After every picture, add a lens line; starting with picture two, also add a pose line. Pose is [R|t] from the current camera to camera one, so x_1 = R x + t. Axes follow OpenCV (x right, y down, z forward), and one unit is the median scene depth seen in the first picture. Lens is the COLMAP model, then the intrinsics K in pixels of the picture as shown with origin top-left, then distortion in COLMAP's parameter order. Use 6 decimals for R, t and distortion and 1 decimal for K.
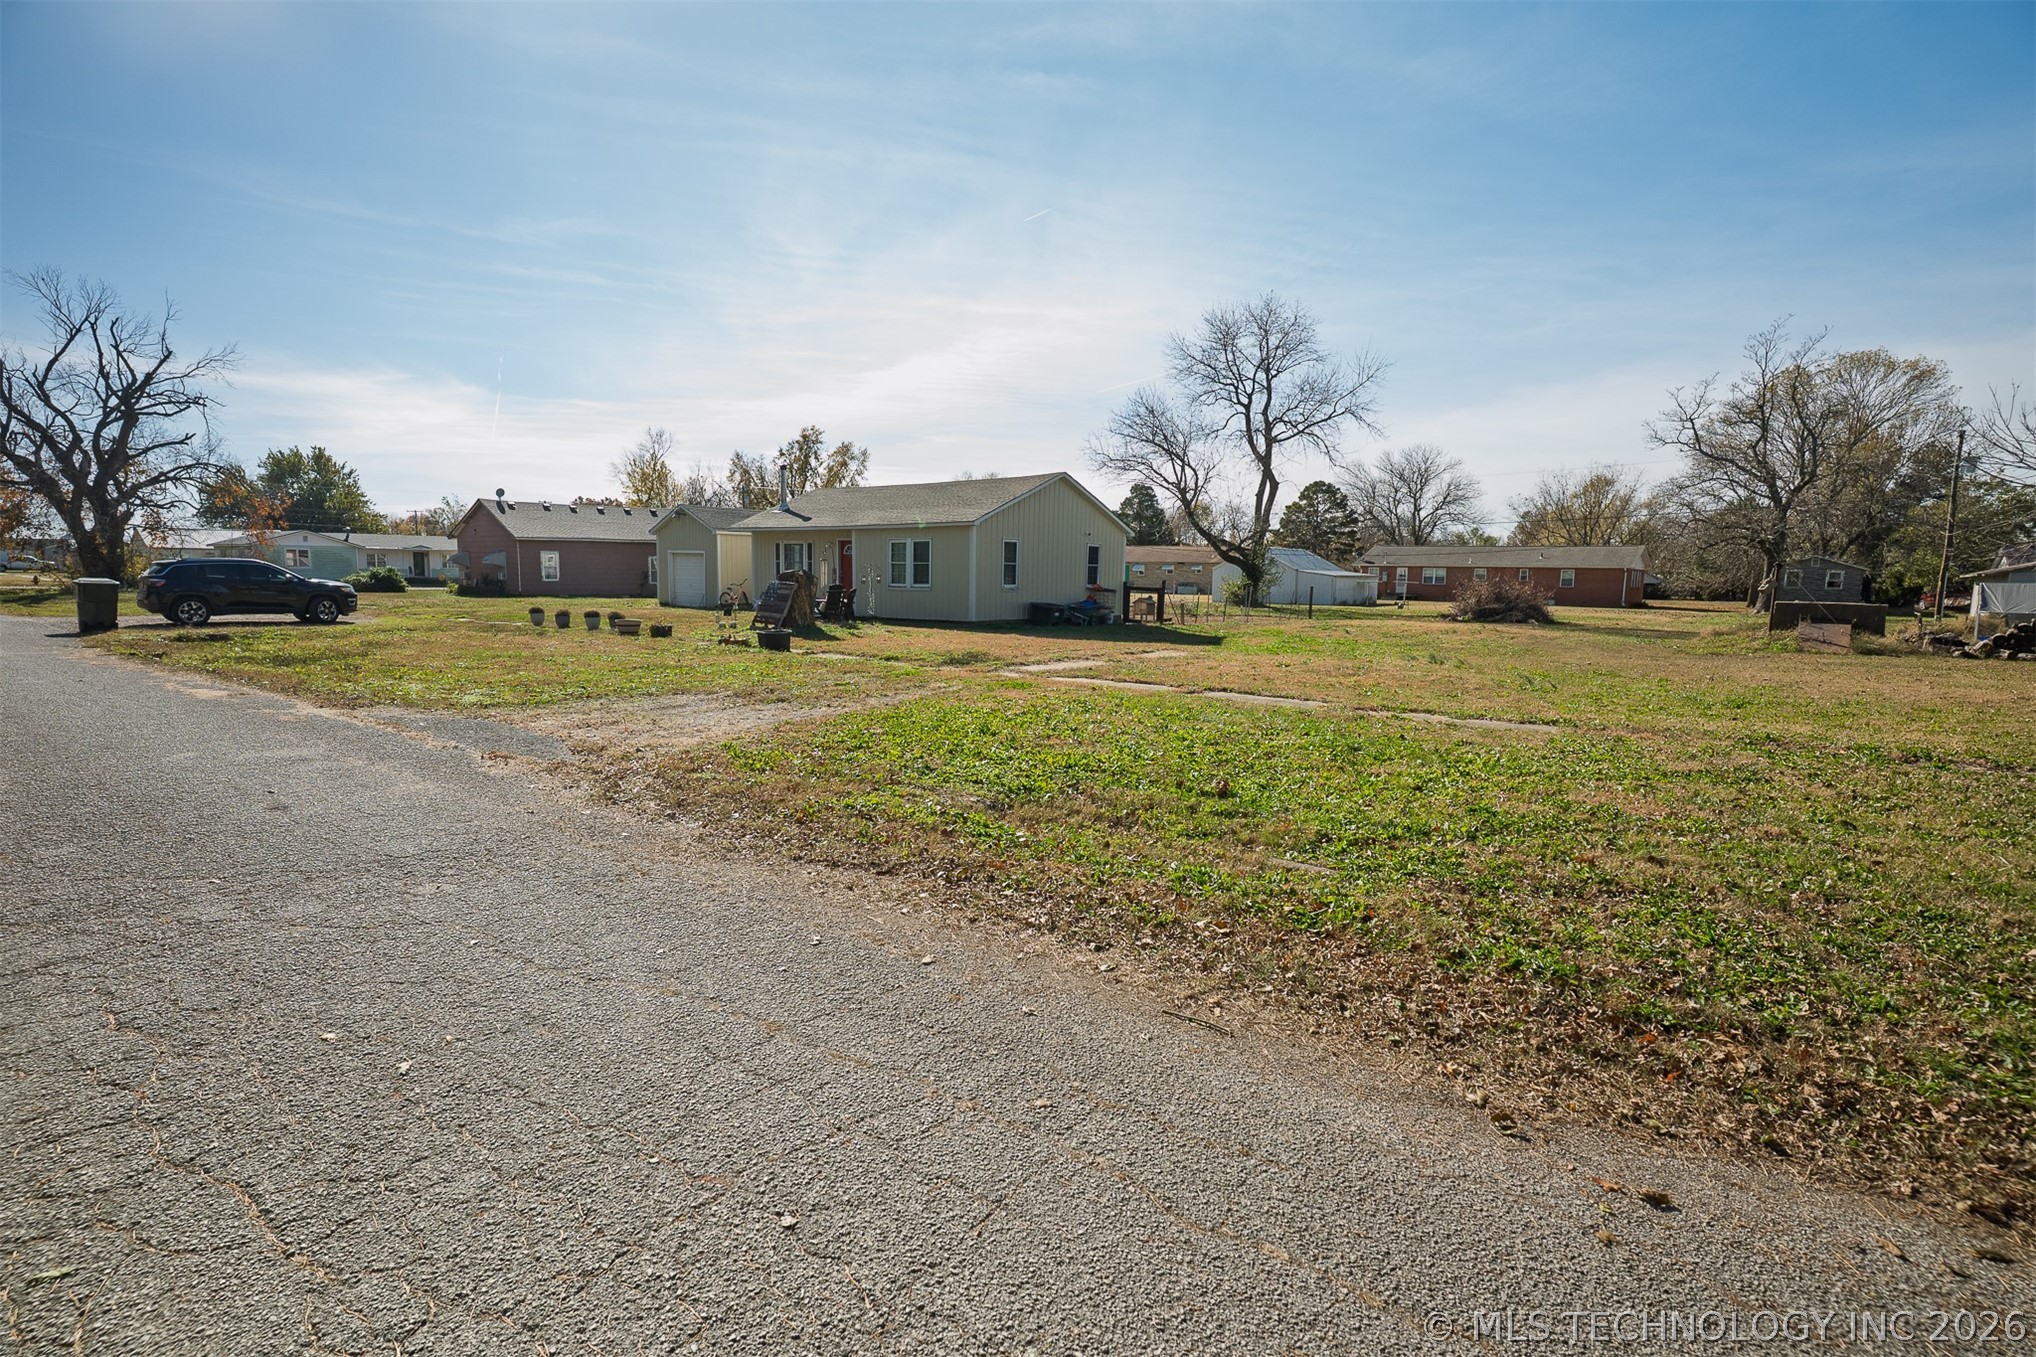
lens RADIAL K [[1027.3, 0, 989.6], [0, 1027.3, 688.1], [0, 0, 1]] dist [-0.003872, 0.001918]
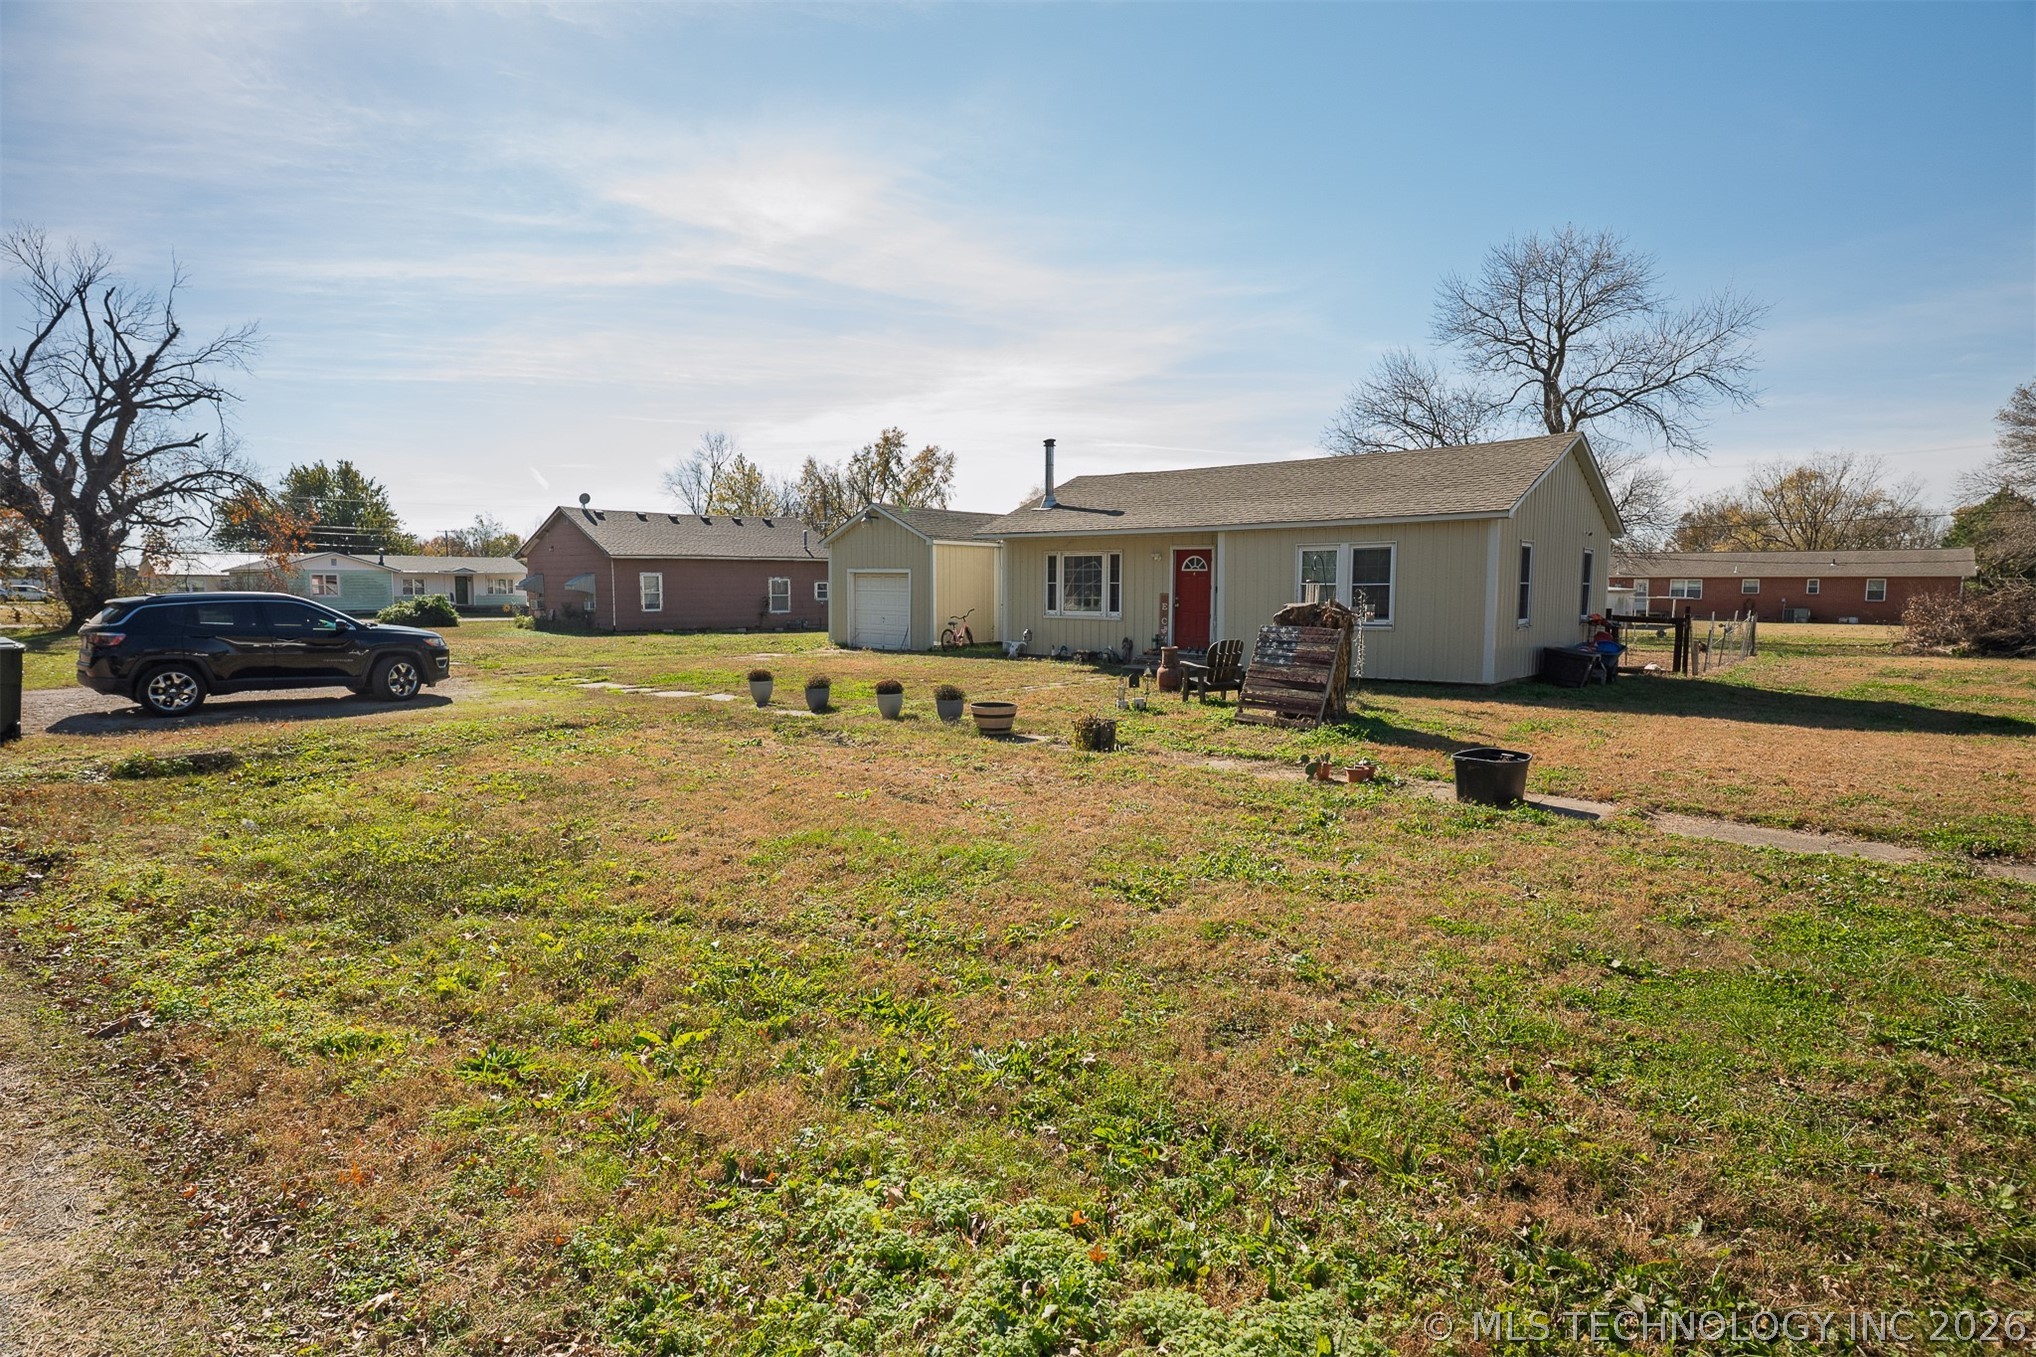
lens RADIAL K [[1055.5, 0, 971.6], [0, 1055.5, 670.5], [0, 0, 1]] dist [-0.000156, -0.002178]
pose [[0.999305, -0.010004, -0.035902, -0.139921], [0.008743, 0.999345, -0.035113, -0.026227], [0.036229, 0.034775, 0.998738, 0.191890]]
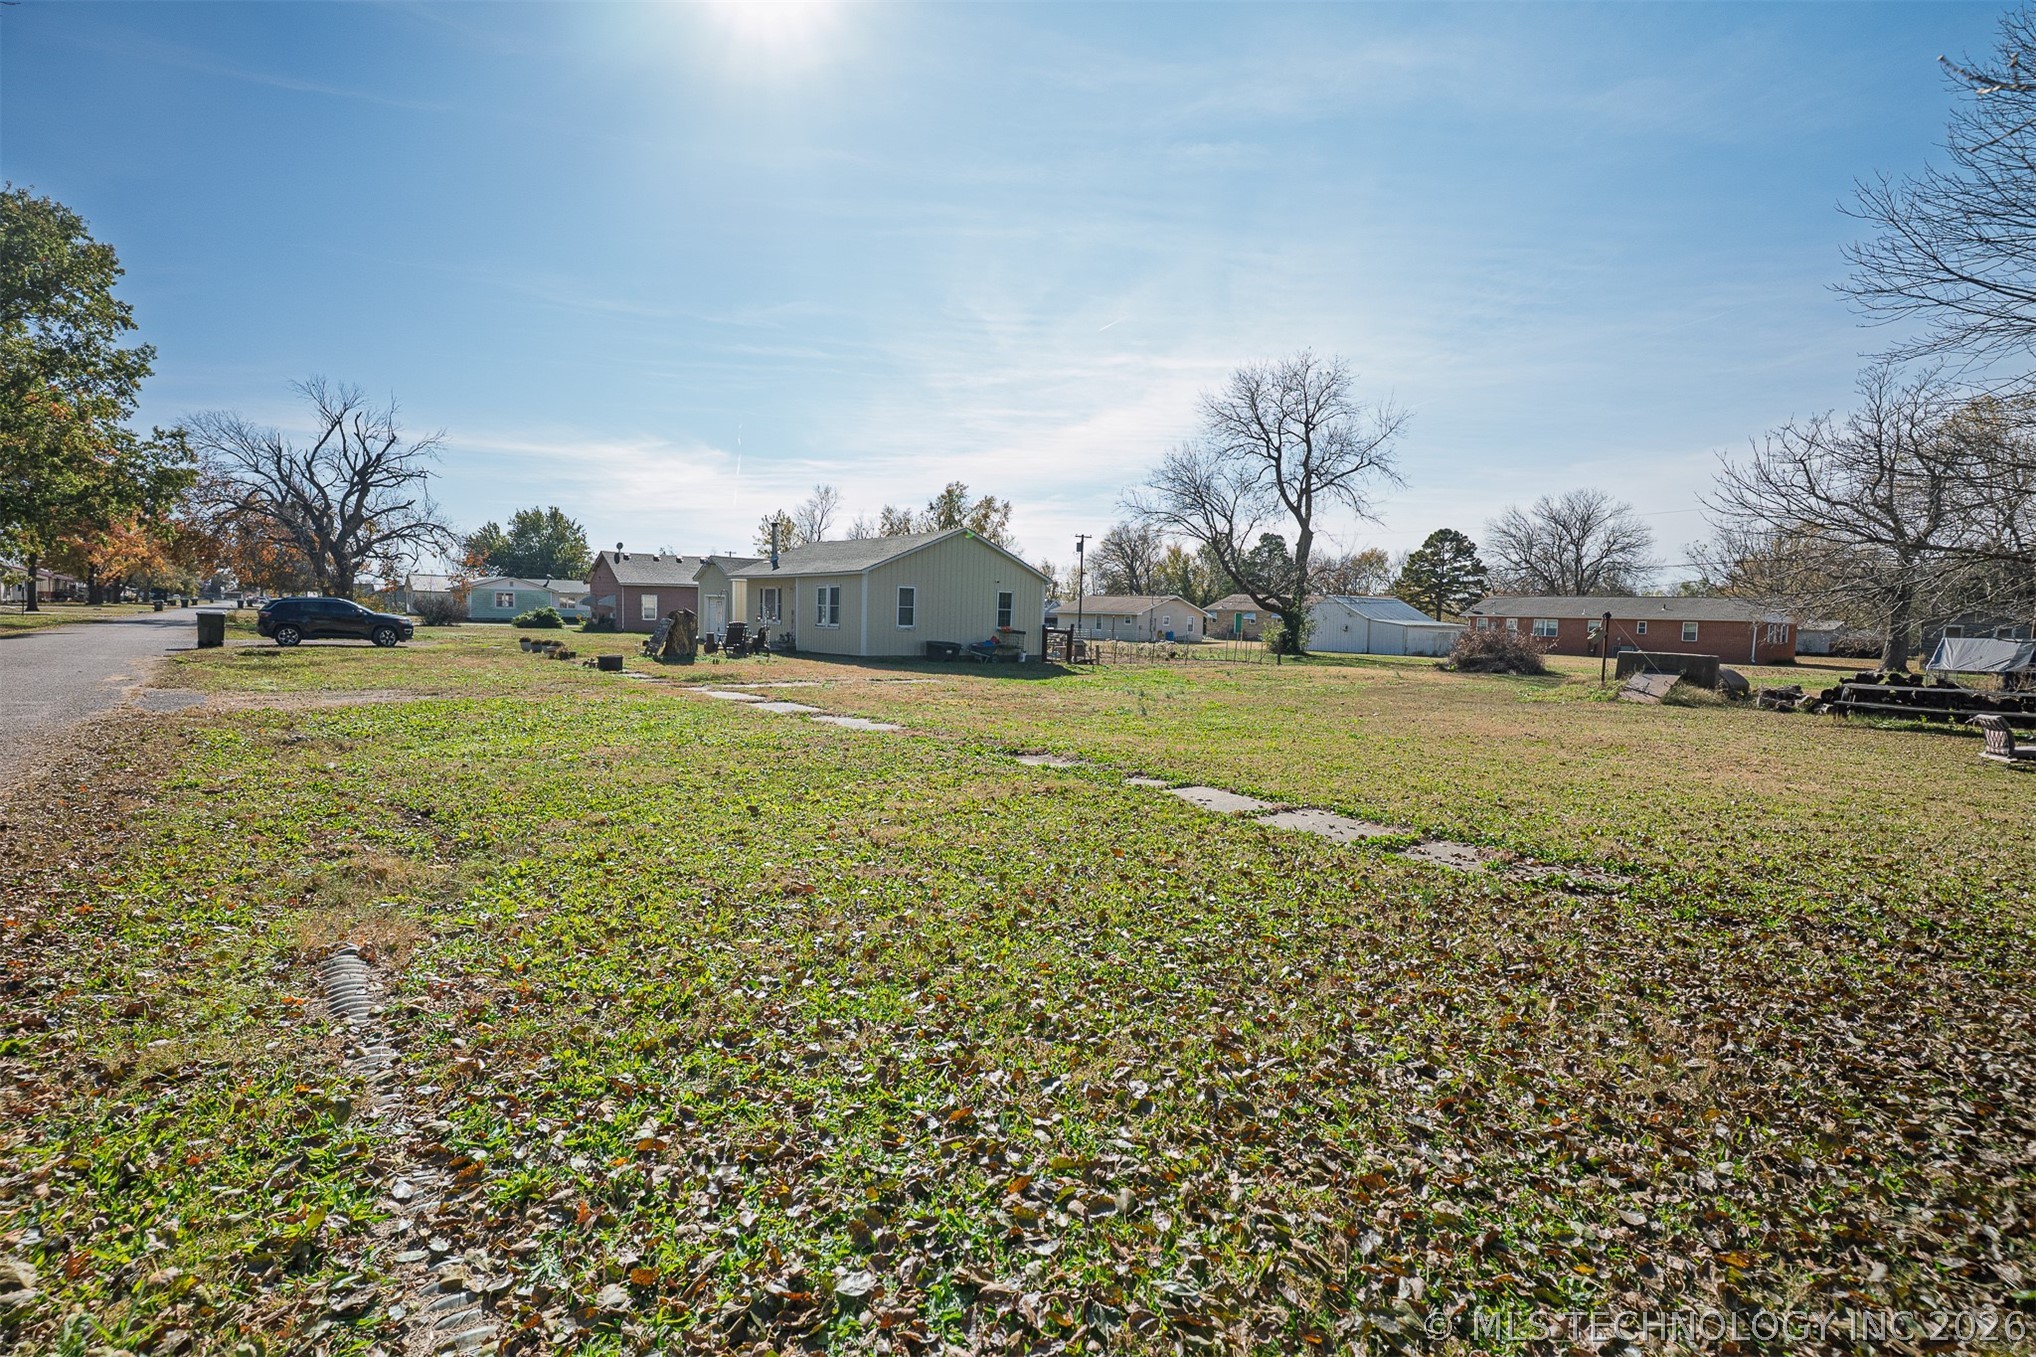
lens RADIAL K [[1027.3, 0, 976.4], [0, 1027.3, 647.6], [0, 0, 1]] dist [-0.003872, 0.001918]
pose [[0.973157, 0.018082, -0.229430, 0.181574], [-0.037515, 0.996038, -0.080627, 0.007033], [0.227063, 0.087070, 0.969980, -0.046047]]
